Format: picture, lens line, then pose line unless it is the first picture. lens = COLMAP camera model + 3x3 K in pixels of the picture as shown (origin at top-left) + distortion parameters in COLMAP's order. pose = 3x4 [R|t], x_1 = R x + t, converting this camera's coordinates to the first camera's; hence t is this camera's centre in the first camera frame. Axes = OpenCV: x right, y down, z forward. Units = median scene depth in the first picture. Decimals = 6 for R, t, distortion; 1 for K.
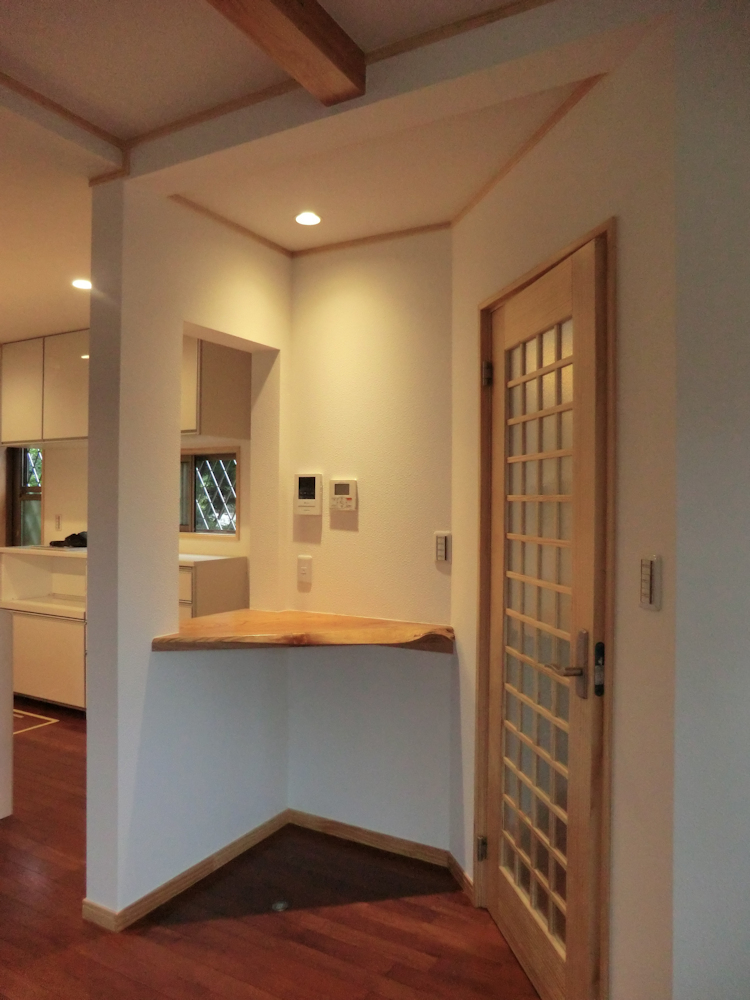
lens RADIAL K [[712.5, 0, 374.7], [0, 712.5, 499.6], [0, 0, 1]] dist [0.001453, 0.000084]
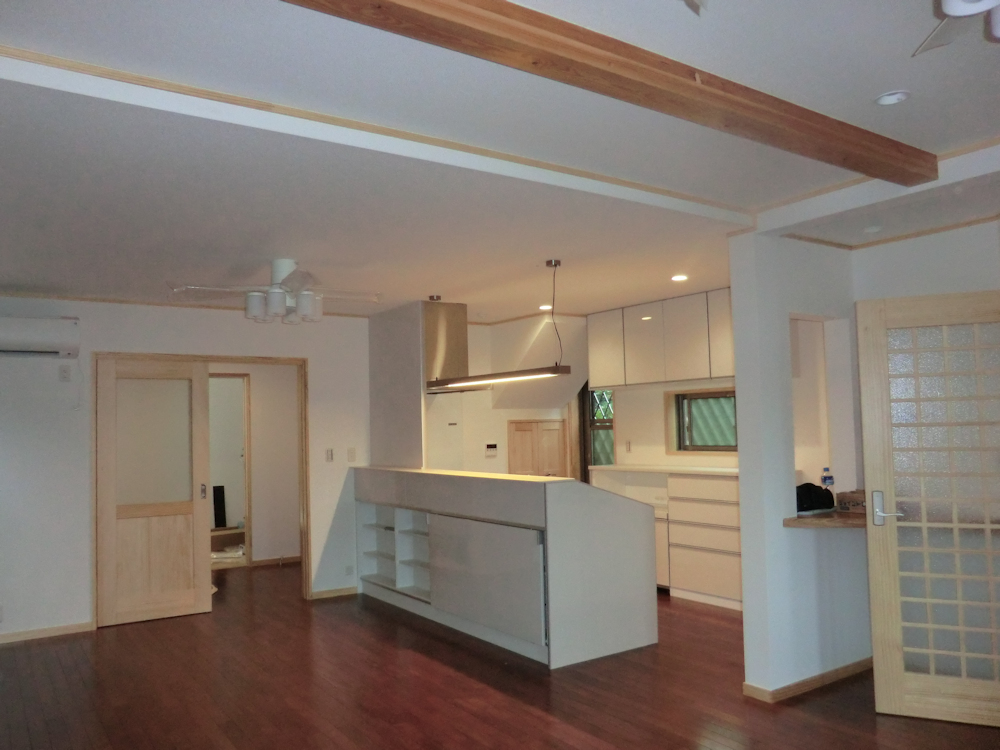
lens RADIAL K [[712.5, 0, 501.4], [0, 712.5, 376.4], [0, 0, 1]] dist [0.001453, 0.000084]
pose [[0.883185, -0.057238, -0.465520, -0.042183], [0.025360, 0.996901, -0.074460, -0.004387], [0.468339, 0.053956, 0.881900, -0.263918]]
